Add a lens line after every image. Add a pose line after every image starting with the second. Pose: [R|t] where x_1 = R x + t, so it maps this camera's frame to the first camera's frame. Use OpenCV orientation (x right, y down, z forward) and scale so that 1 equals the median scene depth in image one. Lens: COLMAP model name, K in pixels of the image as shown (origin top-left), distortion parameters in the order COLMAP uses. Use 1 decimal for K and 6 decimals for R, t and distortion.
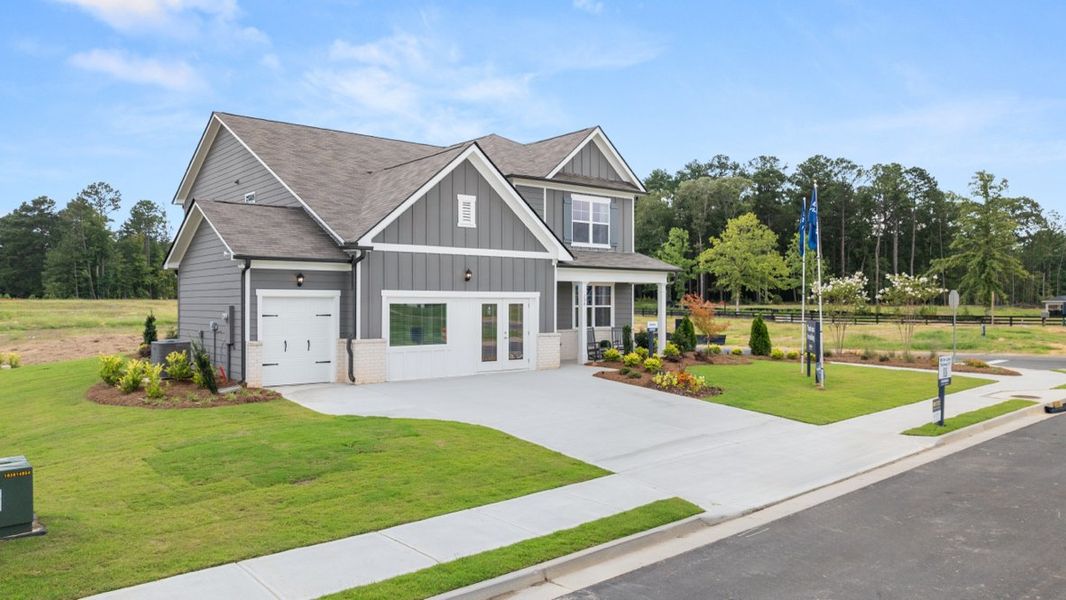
lens RADIAL K [[783.4, 0, 541.6], [0, 783.4, 298.1], [0, 0, 1]] dist [0.018484, -0.016387]
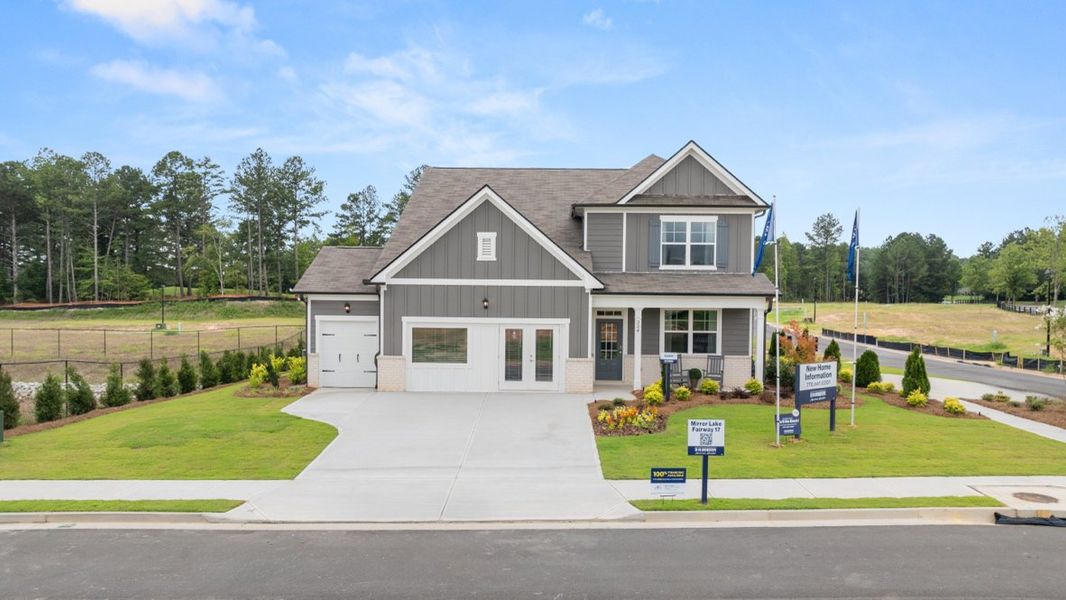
lens RADIAL K [[783.4, 0, 540.0], [0, 783.4, 321.2], [0, 0, 1]] dist [0.018484, -0.016387]
pose [[0.750533, 0.028997, -0.660196, 0.657984], [-0.006035, 0.999296, 0.037029, -0.042629], [0.660805, -0.023807, 0.750180, 0.190852]]
